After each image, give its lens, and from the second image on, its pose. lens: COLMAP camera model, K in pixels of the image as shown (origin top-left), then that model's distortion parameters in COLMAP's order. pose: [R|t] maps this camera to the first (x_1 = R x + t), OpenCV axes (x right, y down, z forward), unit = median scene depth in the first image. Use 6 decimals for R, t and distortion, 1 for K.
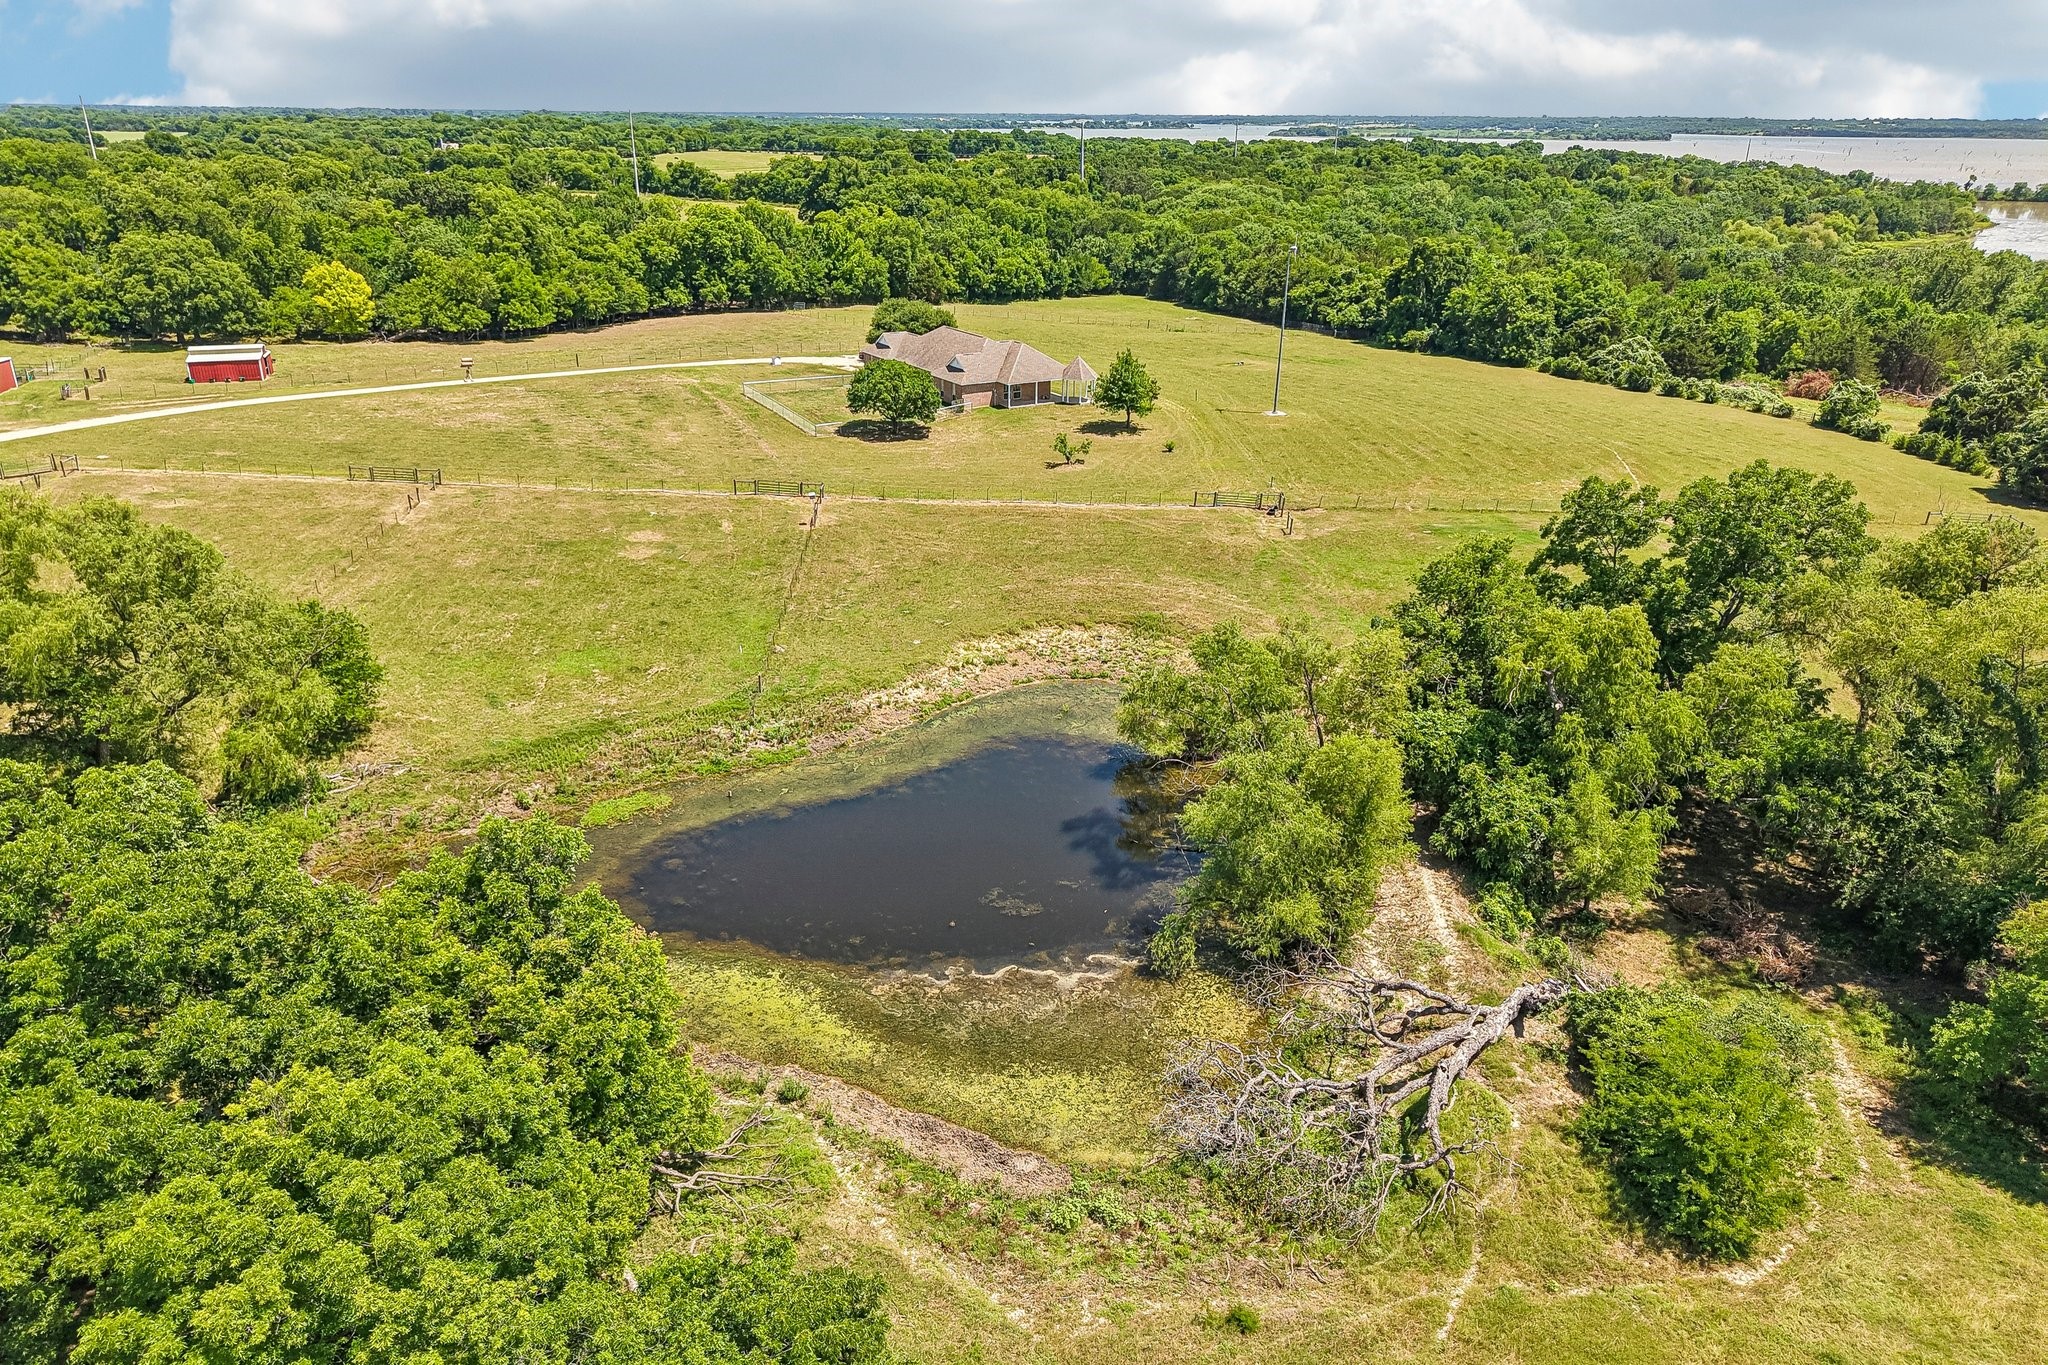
lens RADIAL K [[1424.6, 0, 1024.0], [0, 1424.6, 682.5], [0, 0, 1]] dist [0.051711, -0.004257]
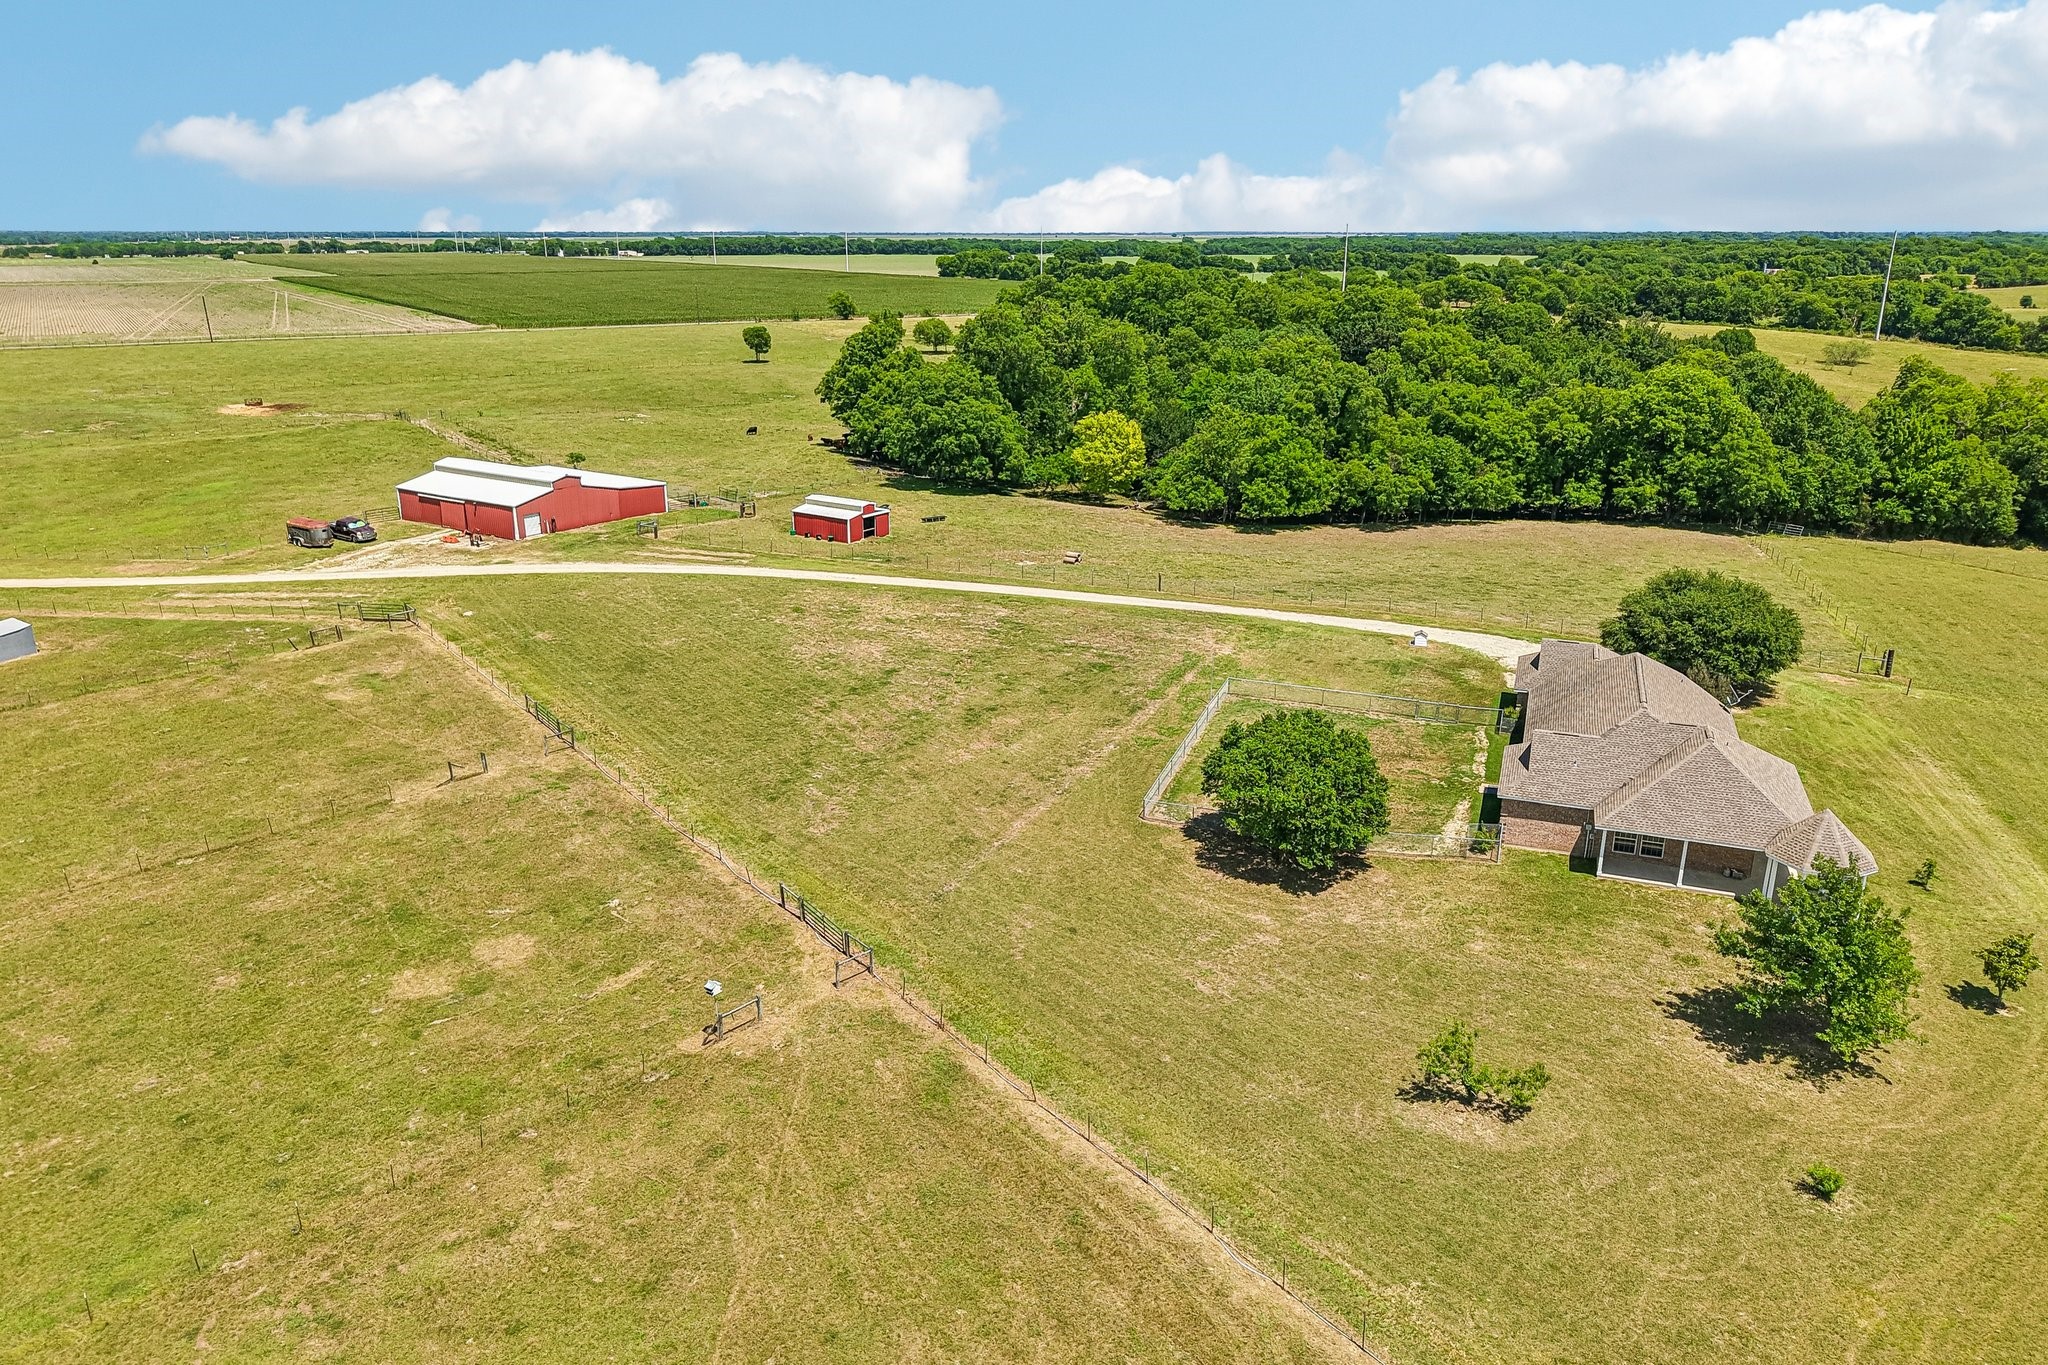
lens RADIAL K [[1424.6, 0, 1024.0], [0, 1424.6, 682.5], [0, 0, 1]] dist [0.051711, -0.004257]
pose [[0.626740, 0.237961, -0.742005, 0.126108], [-0.294579, 0.953920, 0.057103, -0.145666], [0.721402, 0.182790, 0.667958, 0.368747]]
